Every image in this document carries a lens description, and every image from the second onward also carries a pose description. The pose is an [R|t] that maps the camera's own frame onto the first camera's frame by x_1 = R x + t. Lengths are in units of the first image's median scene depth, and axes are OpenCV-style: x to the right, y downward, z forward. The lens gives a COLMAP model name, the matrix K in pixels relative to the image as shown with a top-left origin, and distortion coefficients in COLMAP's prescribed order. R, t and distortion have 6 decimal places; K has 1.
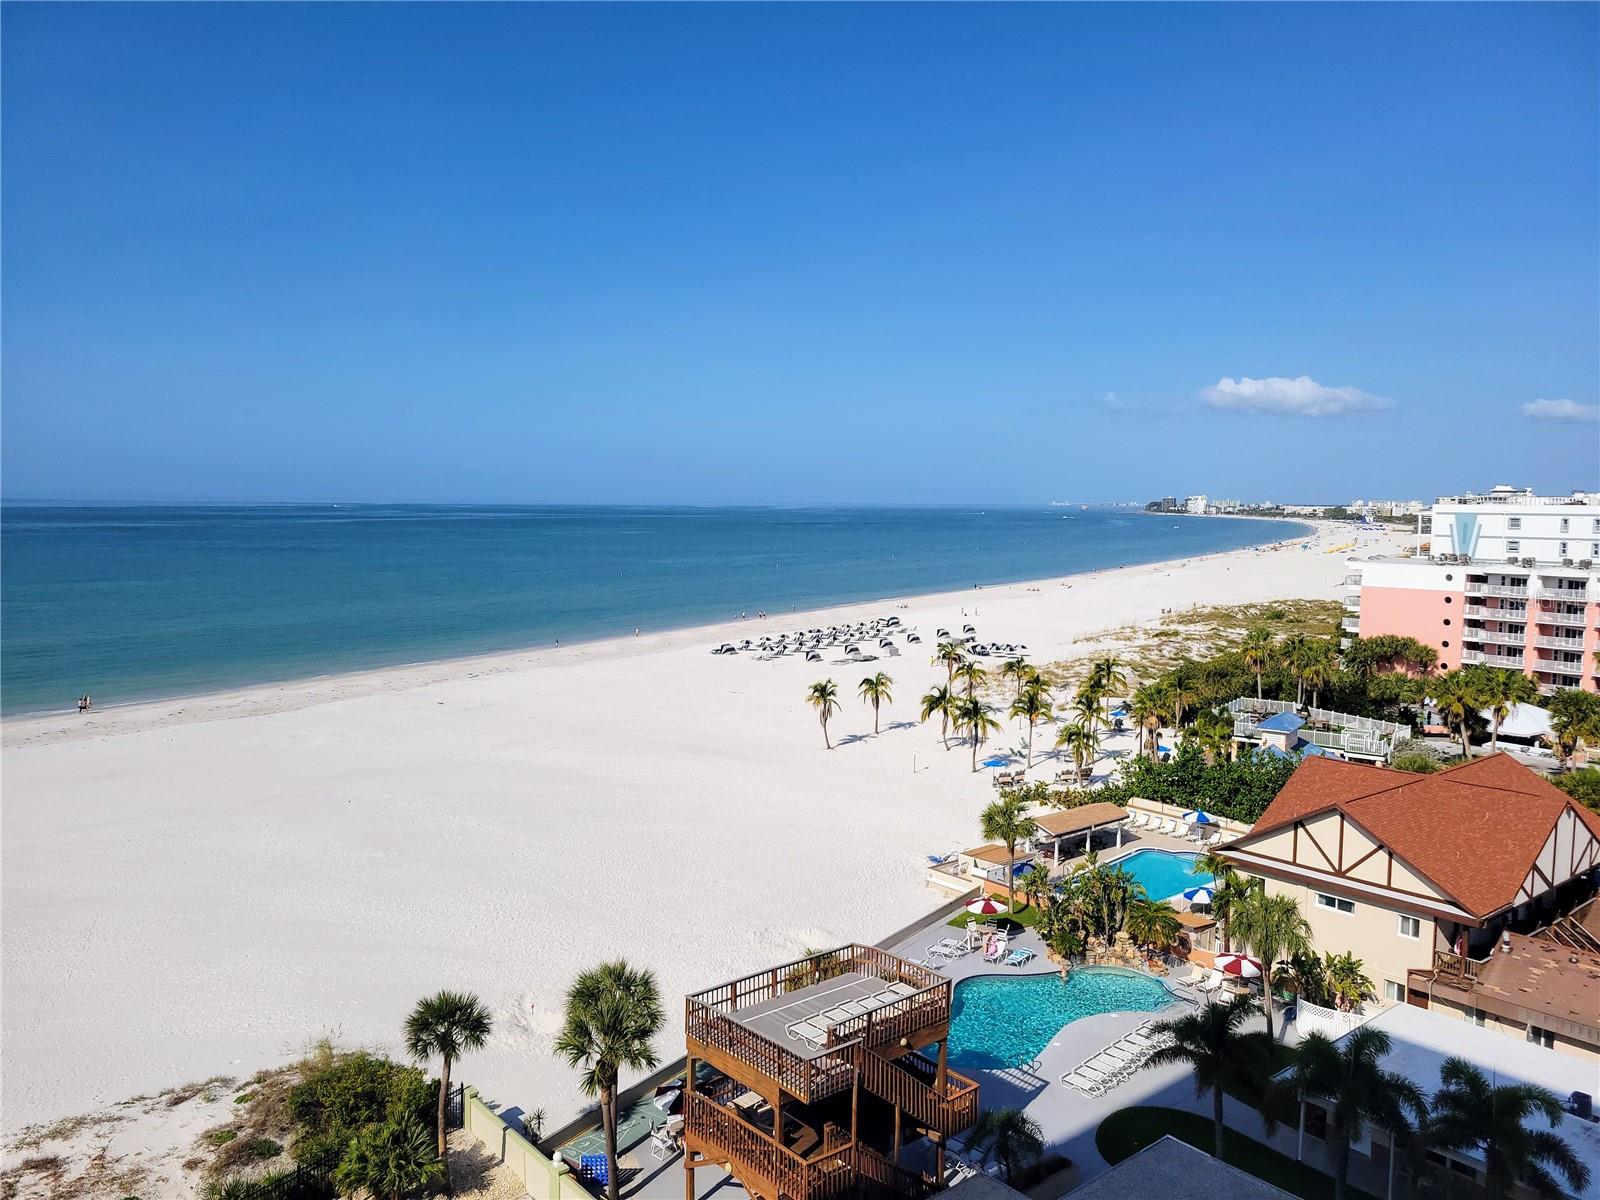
lens RADIAL K [[1204.8, 0, 795.8], [0, 1204.8, 592.6], [0, 0, 1]] dist [0.052019, -0.034067]
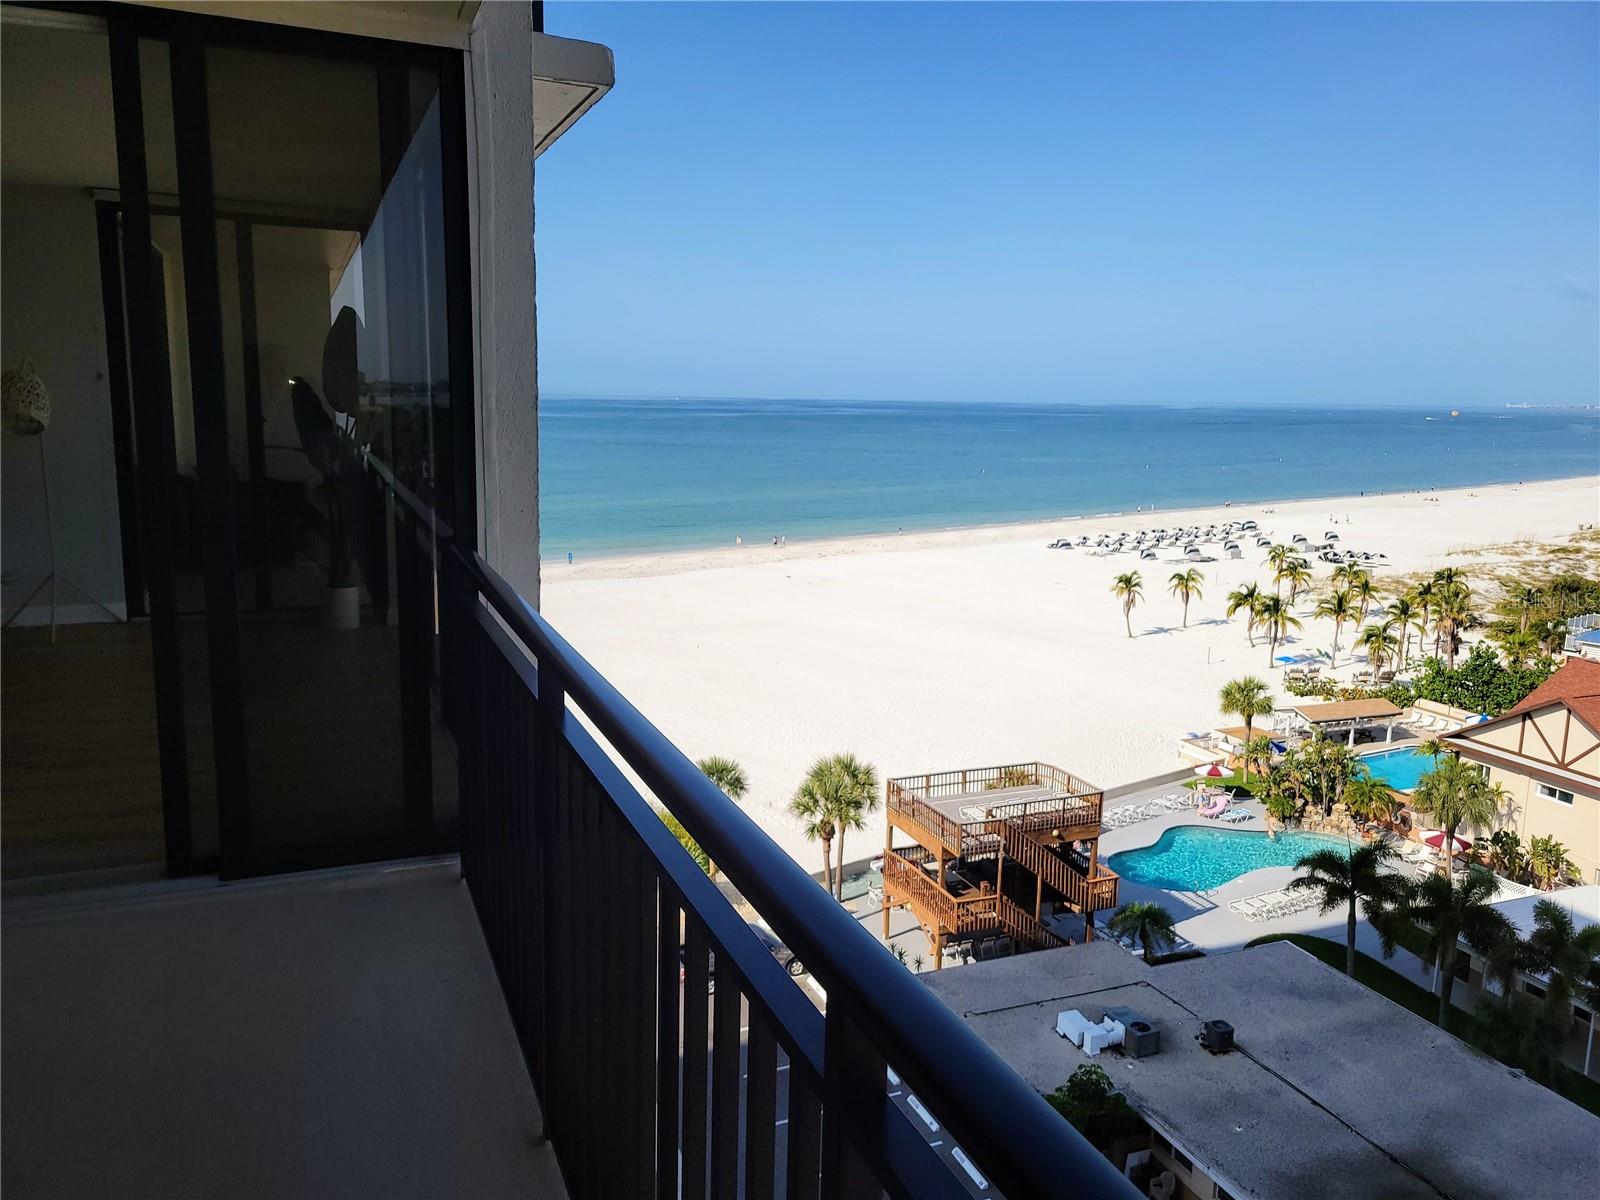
lens RADIAL K [[1204.8, 0, 790.4], [0, 1204.8, 595.9], [0, 0, 1]] dist [0.052019, -0.034067]
pose [[0.950678, 0.061736, -0.303973, 0.129738], [-0.035280, 0.995154, 0.091776, 0.016353], [0.308166, -0.076526, 0.948250, -0.162237]]
